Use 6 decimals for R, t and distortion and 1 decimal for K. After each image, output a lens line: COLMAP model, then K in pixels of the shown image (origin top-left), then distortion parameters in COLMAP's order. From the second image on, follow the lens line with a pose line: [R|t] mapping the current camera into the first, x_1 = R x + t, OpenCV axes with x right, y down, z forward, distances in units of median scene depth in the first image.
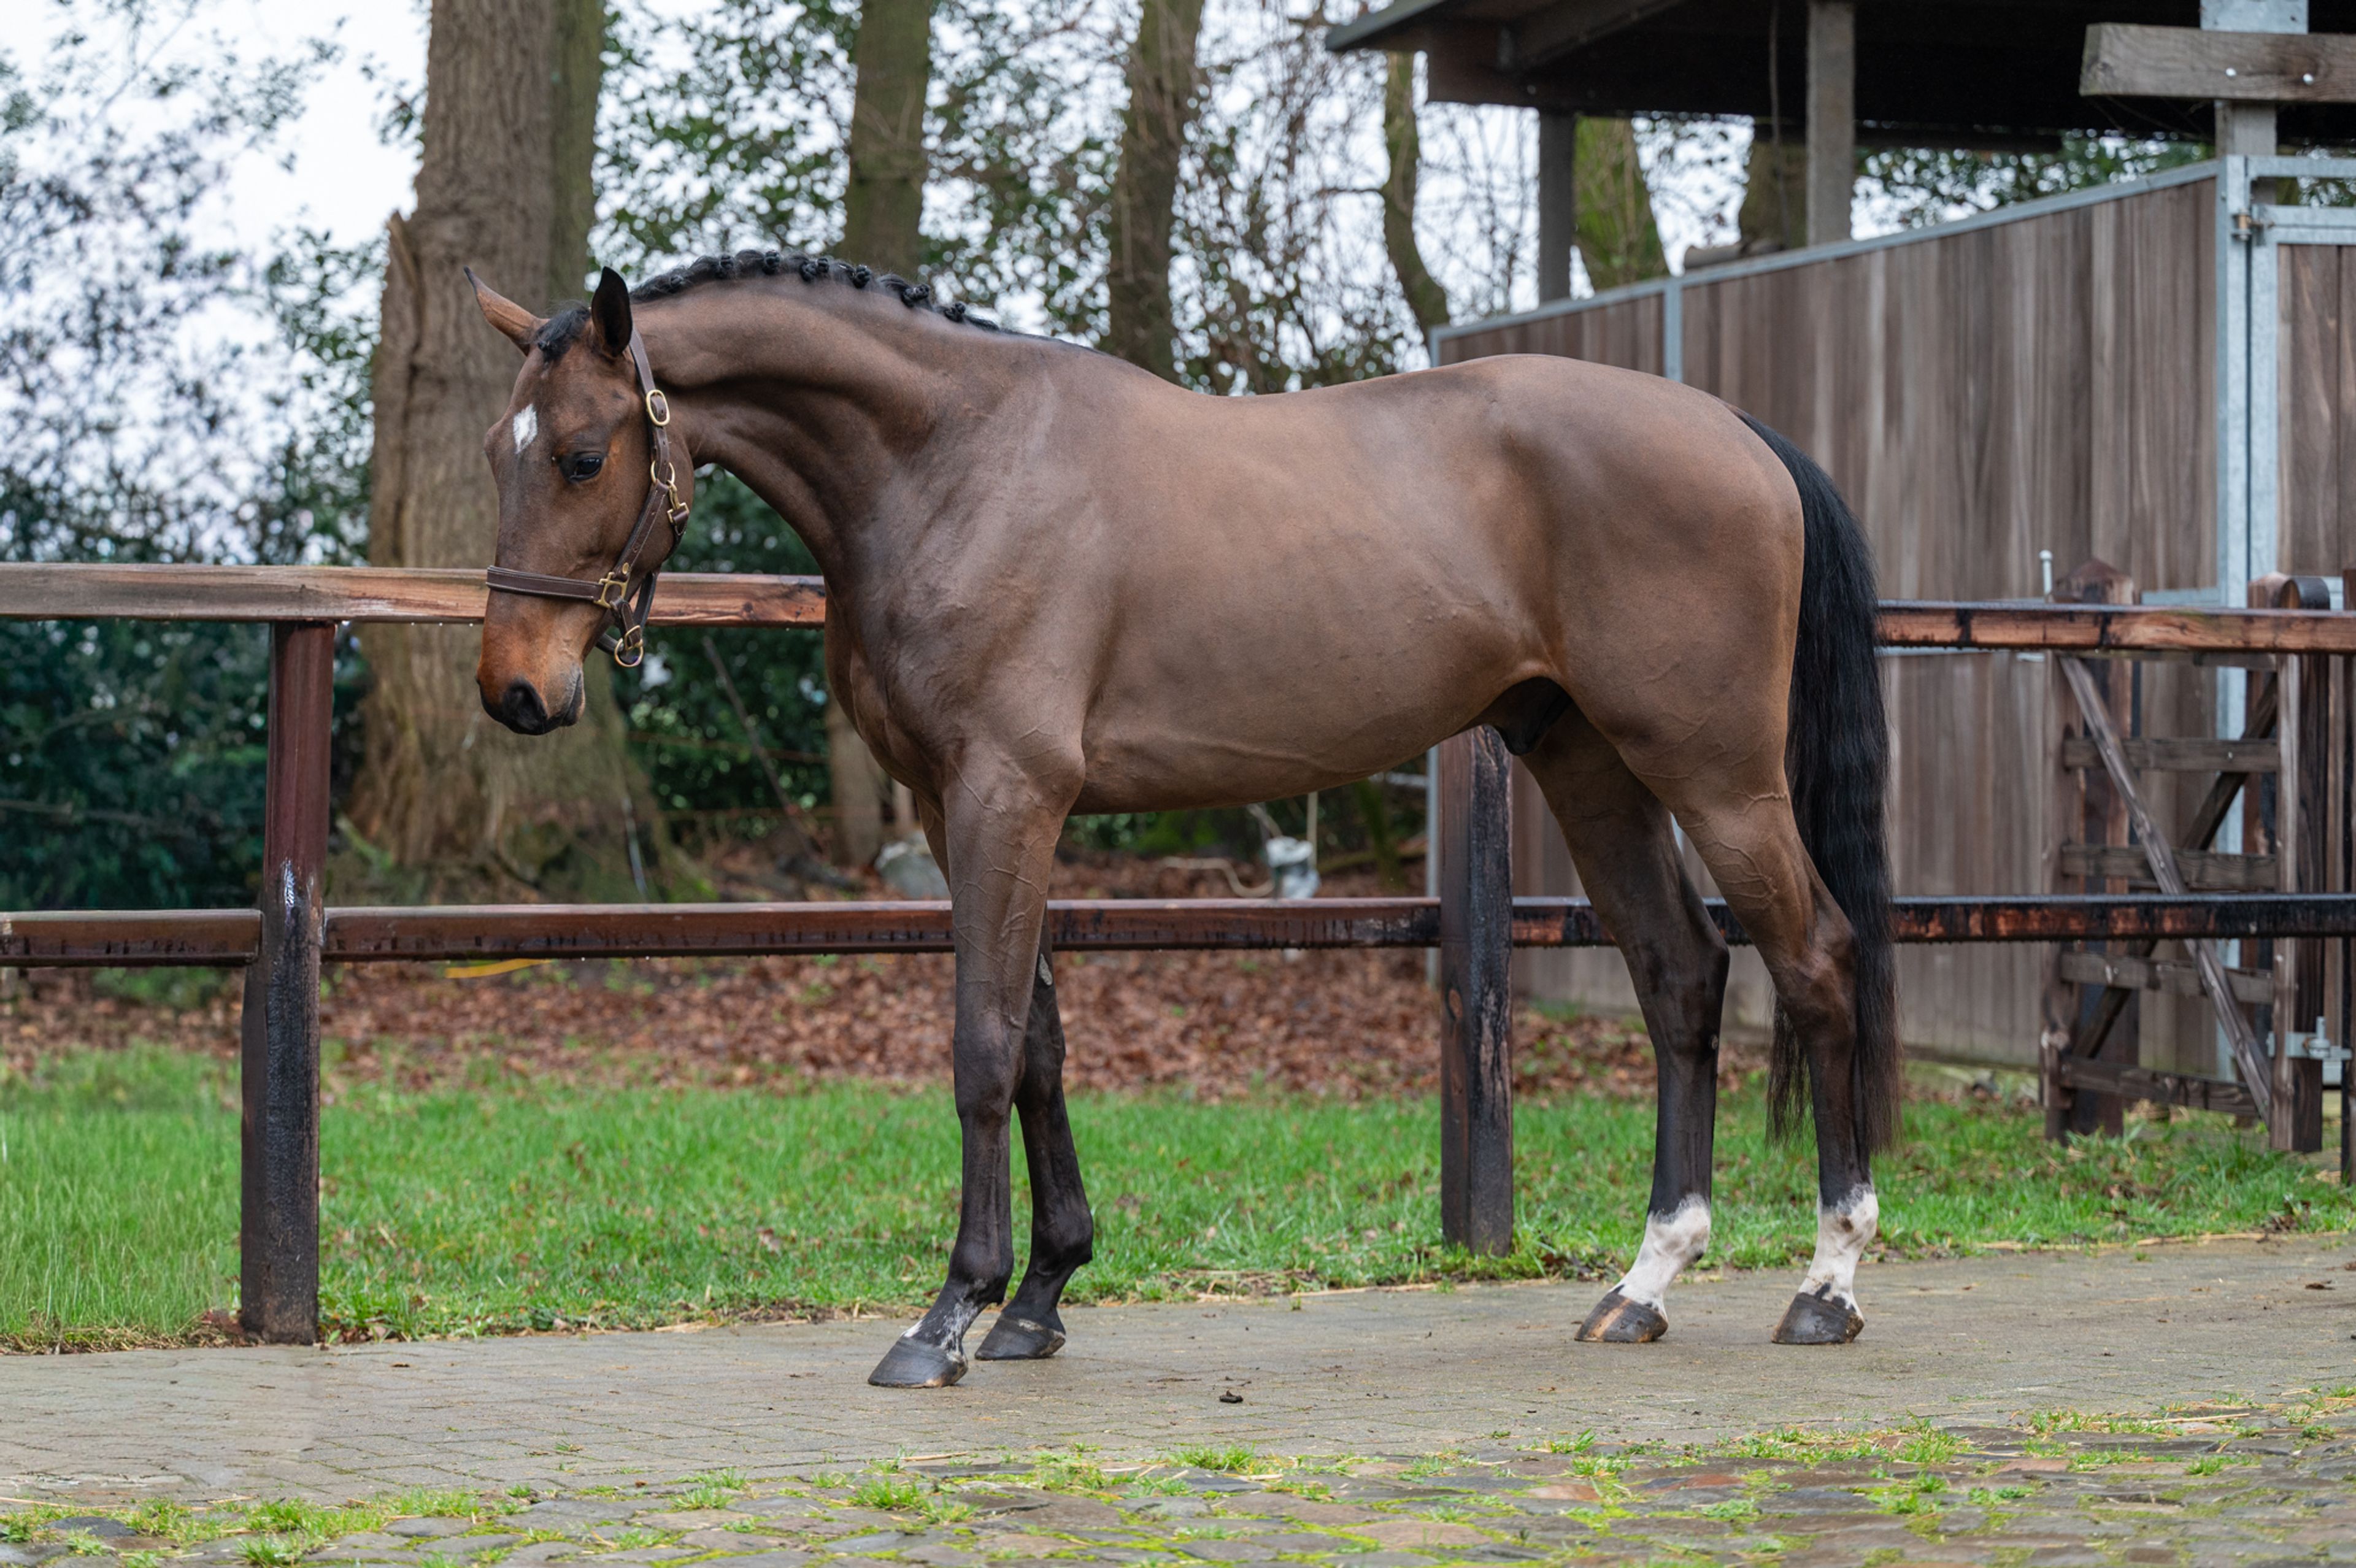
lens RADIAL K [[5368.3, 0, 1178.0], [0, 5368.3, 784.0], [0, 0, 1]] dist [0.015792, 0.110157]
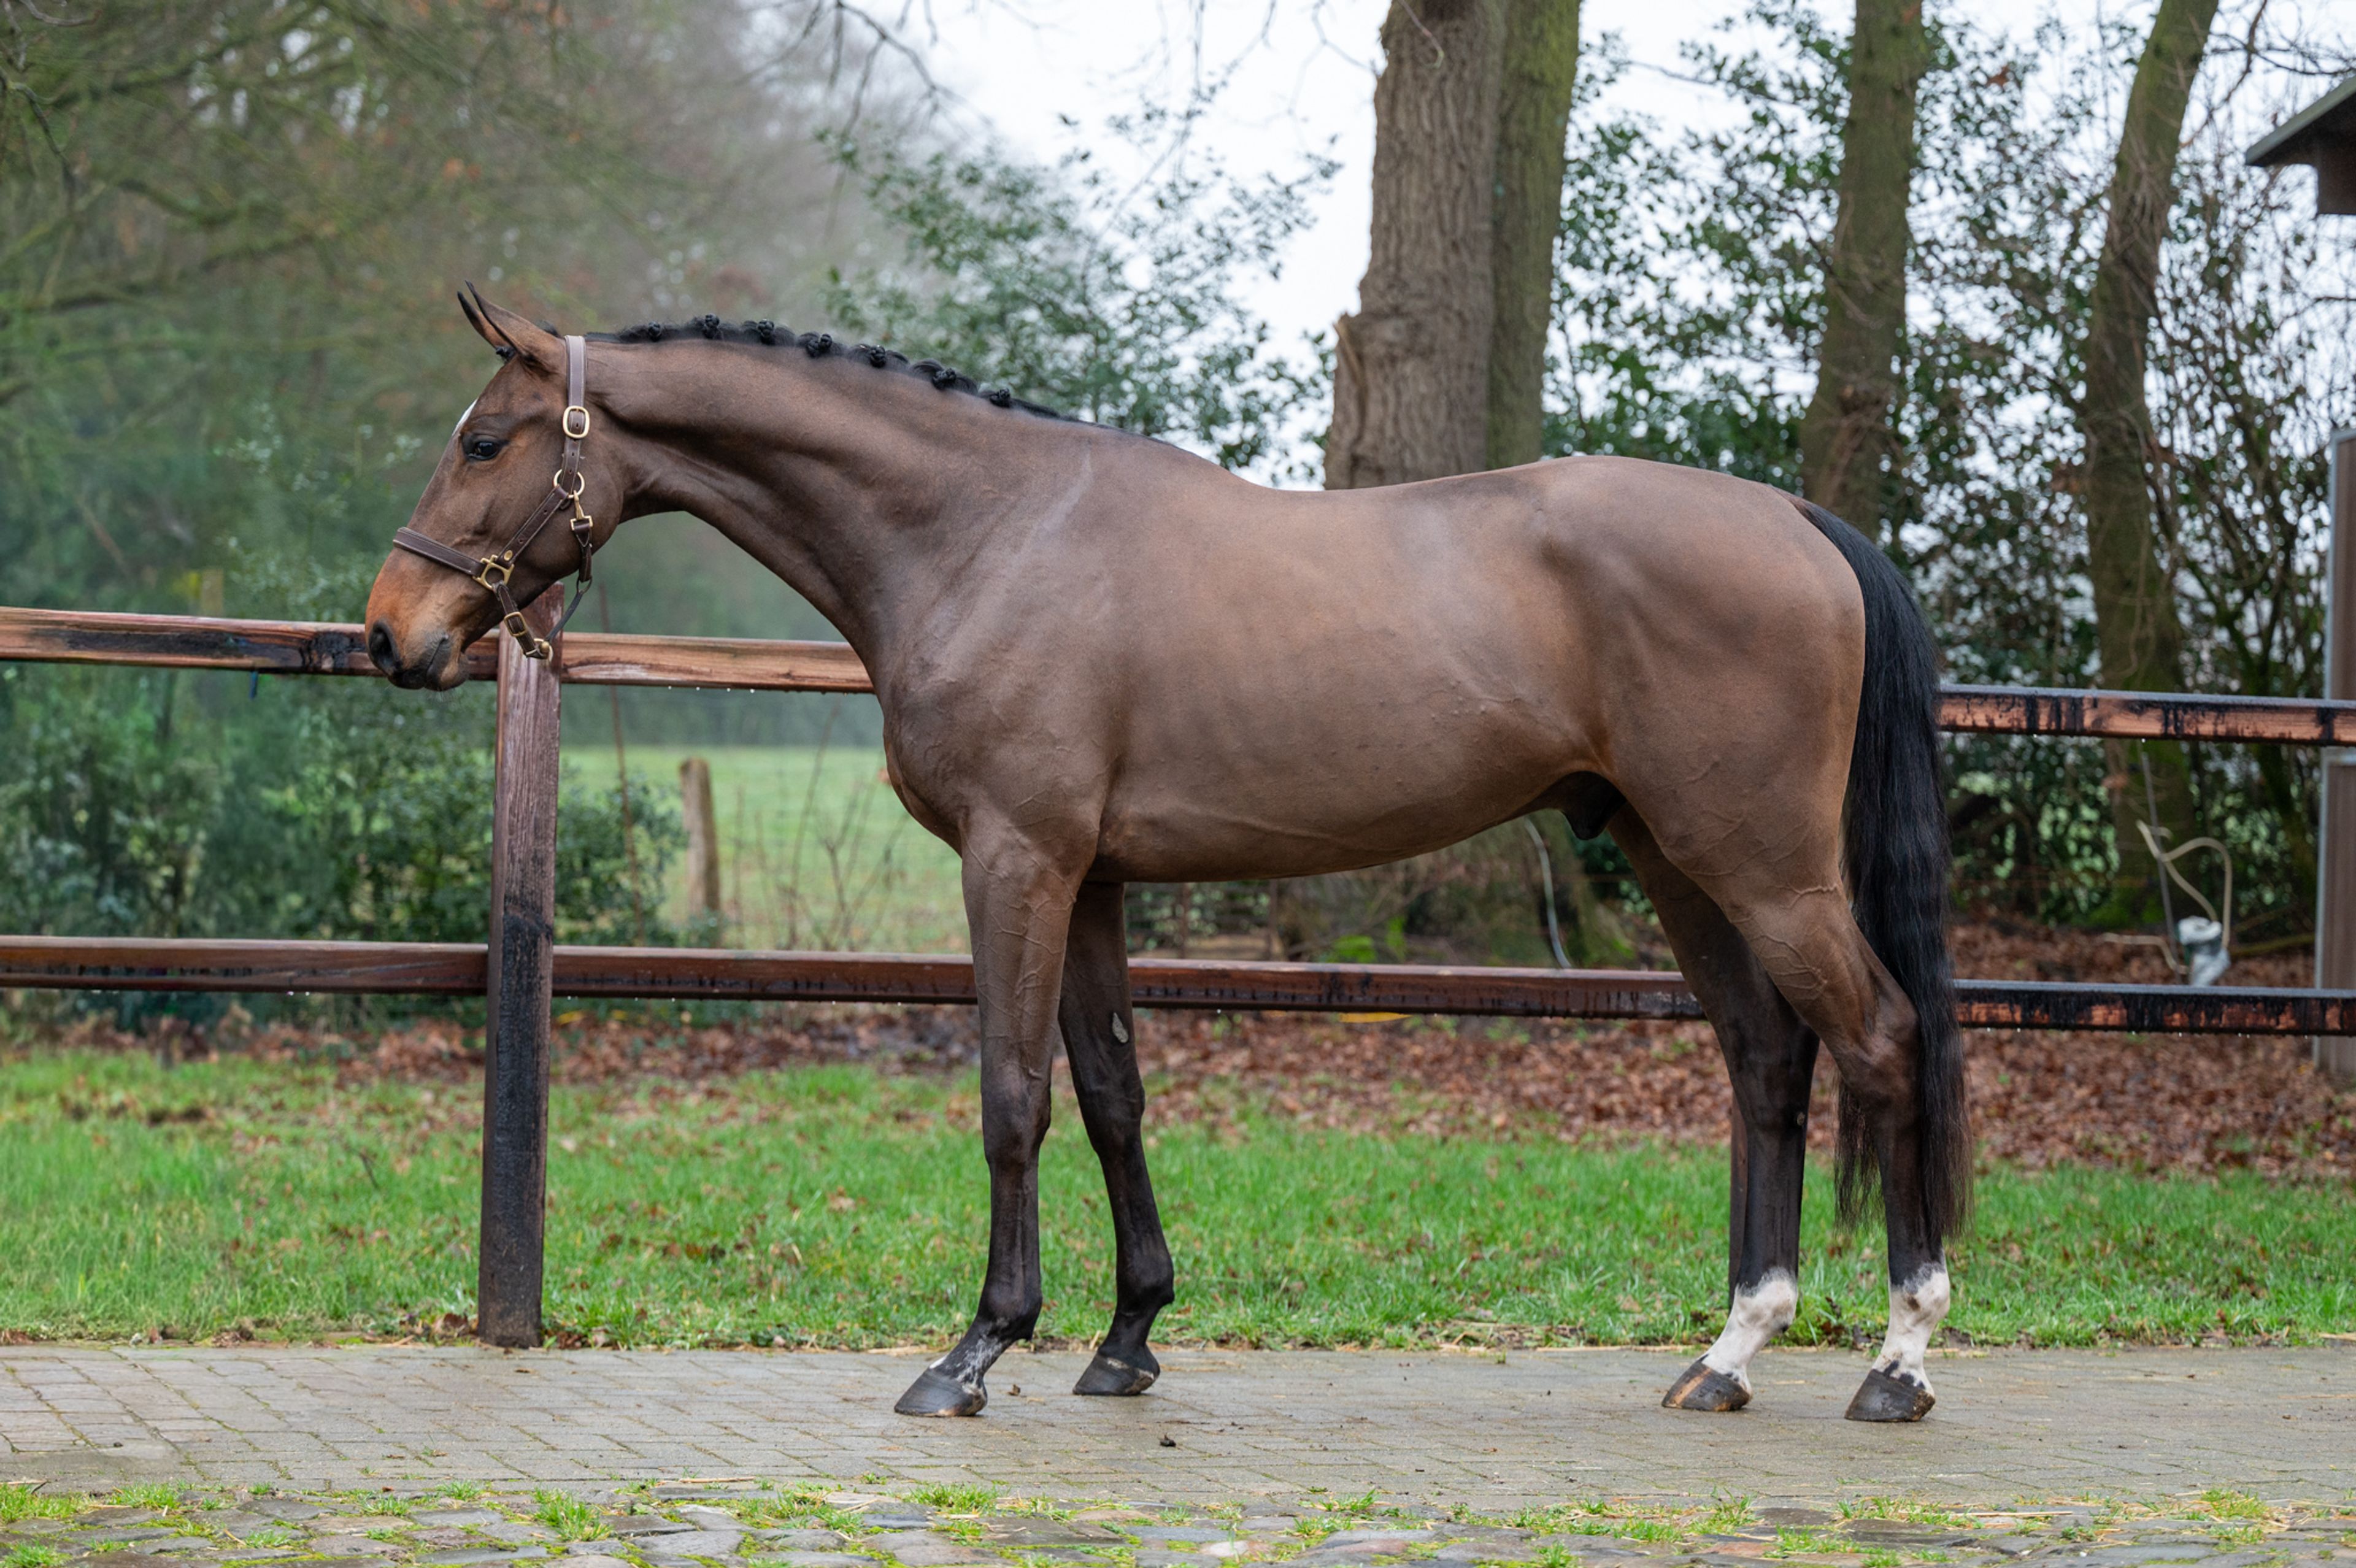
lens RADIAL K [[4999.2, 0, 1178.0], [0, 4999.2, 784.0], [0, 0, 1]] dist [0.002808, -0.333549]
pose [[0.976321, 0.025776, -0.214784, 0.186654], [-0.028563, 0.999543, -0.009880, -0.003590], [0.214431, 0.015781, 0.976612, 0.040696]]
